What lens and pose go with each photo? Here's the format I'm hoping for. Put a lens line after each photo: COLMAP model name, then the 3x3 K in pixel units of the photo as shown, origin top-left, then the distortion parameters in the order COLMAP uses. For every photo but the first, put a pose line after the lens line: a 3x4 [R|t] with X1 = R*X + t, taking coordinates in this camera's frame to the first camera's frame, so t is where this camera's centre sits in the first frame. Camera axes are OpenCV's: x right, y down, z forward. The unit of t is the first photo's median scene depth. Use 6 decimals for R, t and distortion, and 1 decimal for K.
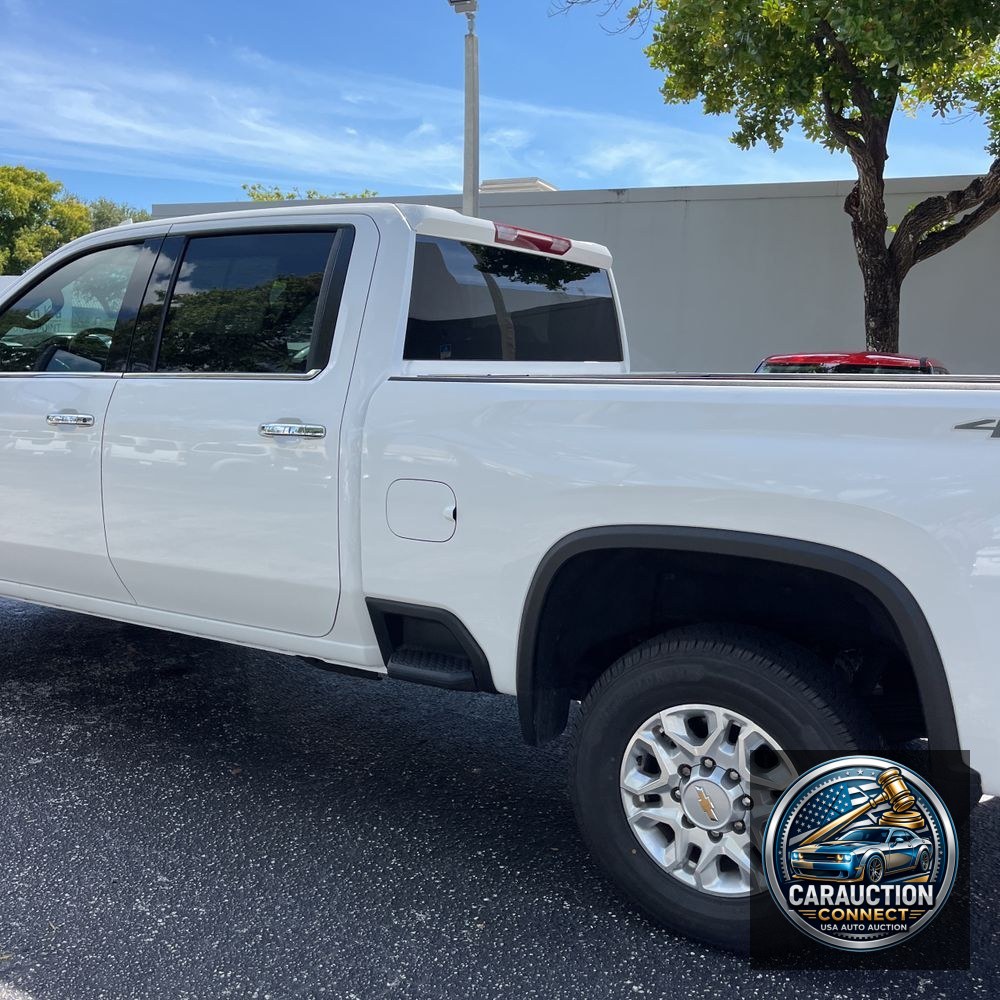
lens RADIAL K [[1019.1, 0, 507.1], [0, 1019.1, 490.9], [0, 0, 1]] dist [0.022131, 0.000000]
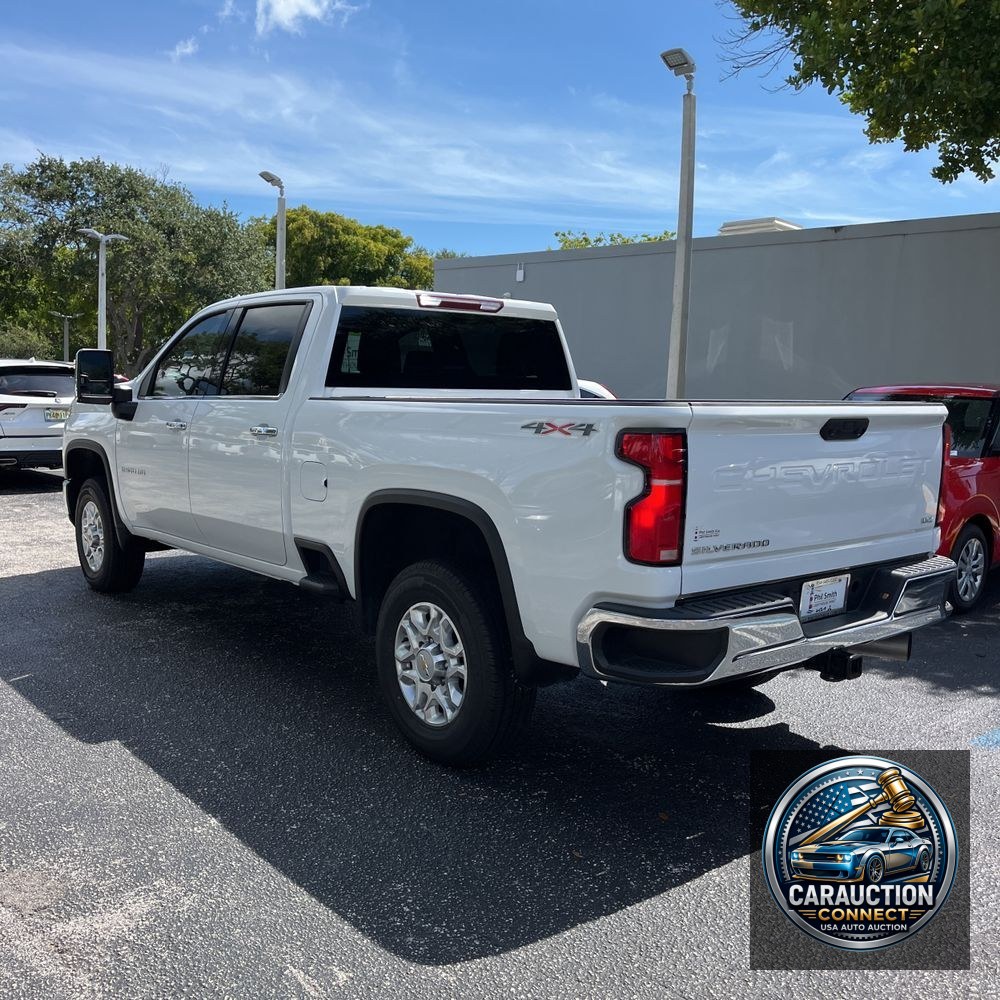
lens RADIAL K [[1019.1, 0, 480.8], [0, 1019.1, 506.2], [0, 0, 1]] dist [0.022131, 0.000000]
pose [[0.938289, 0.039493, -0.343590, 0.182949], [-0.046086, 0.998876, -0.011041, 0.016423], [0.342768, 0.026194, 0.939055, -0.104794]]
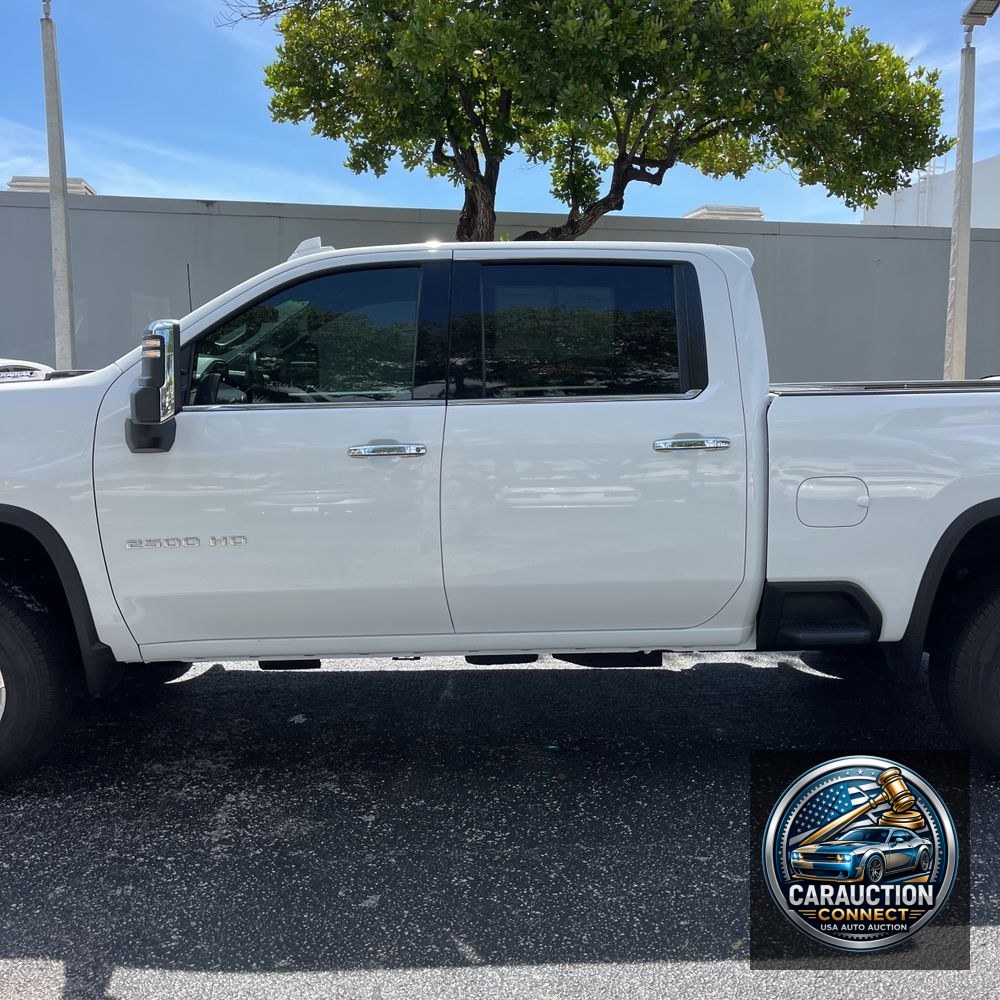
lens RADIAL K [[1019.1, 0, 484.9], [0, 1019.1, 489.3], [0, 0, 1]] dist [0.022131, 0.000000]
pose [[0.843685, -0.080613, 0.530752, -0.277977], [0.086647, 0.996147, 0.013565, -0.012484], [-0.529800, 0.034543, 0.847419, 0.048648]]
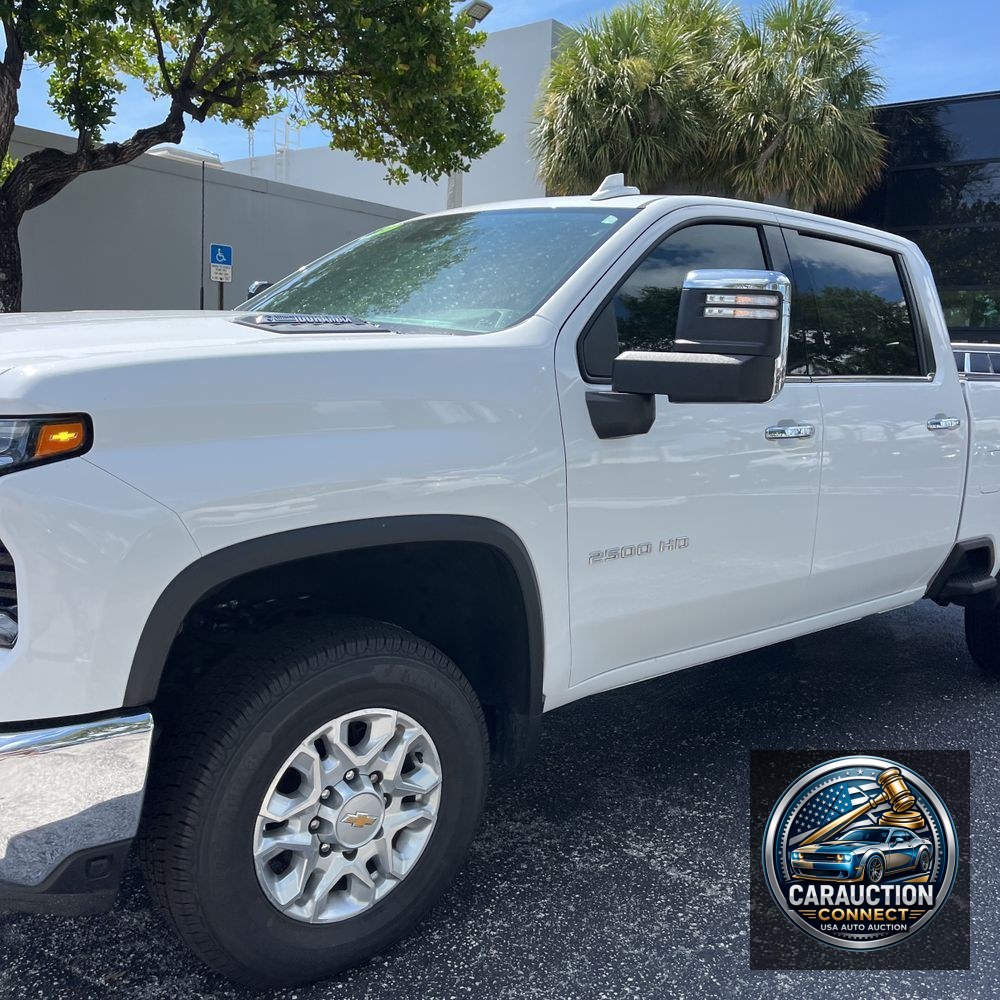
lens RADIAL K [[1019.1, 0, 500.4], [0, 1019.1, 508.5], [0, 0, 1]] dist [0.022131, 0.000000]
pose [[0.301761, -0.148035, 0.941821, -0.430954], [0.077434, 0.988413, 0.130548, -0.044654], [-0.950234, 0.033535, 0.309728, 0.315361]]
